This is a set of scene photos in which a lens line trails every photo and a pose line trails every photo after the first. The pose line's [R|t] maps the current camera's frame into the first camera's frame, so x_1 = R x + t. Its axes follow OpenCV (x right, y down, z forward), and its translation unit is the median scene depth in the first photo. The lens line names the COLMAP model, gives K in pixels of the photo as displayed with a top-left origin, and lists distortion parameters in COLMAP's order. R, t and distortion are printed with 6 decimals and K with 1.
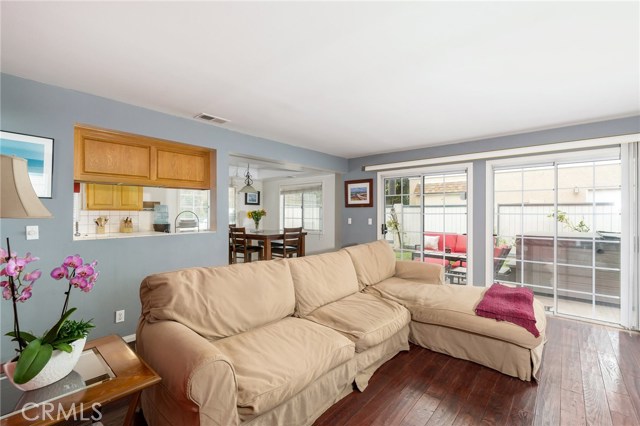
lens RADIAL K [[281.0, 0, 318.3], [0, 281.0, 212.3], [0, 0, 1]] dist [0.001773, -0.001494]
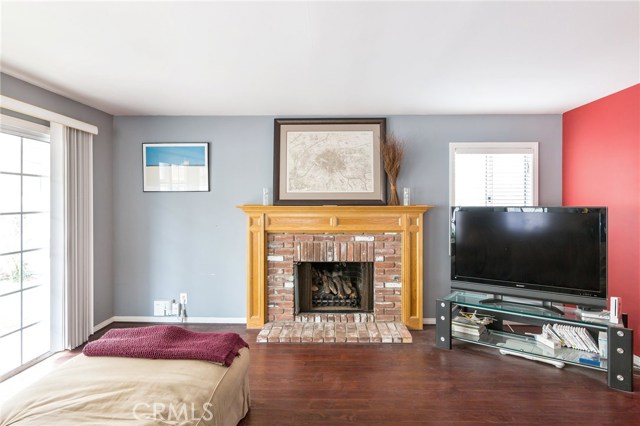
lens RADIAL K [[359.5, 0, 331.3], [0, 359.5, 204.5], [0, 0, 1]] dist [0.000835, -0.001154]
pose [[-0.665077, -0.006353, 0.746747, -0.112453], [-0.001678, 0.999974, 0.007013, -0.011976], [-0.746772, 0.003411, -0.665071, 0.590675]]
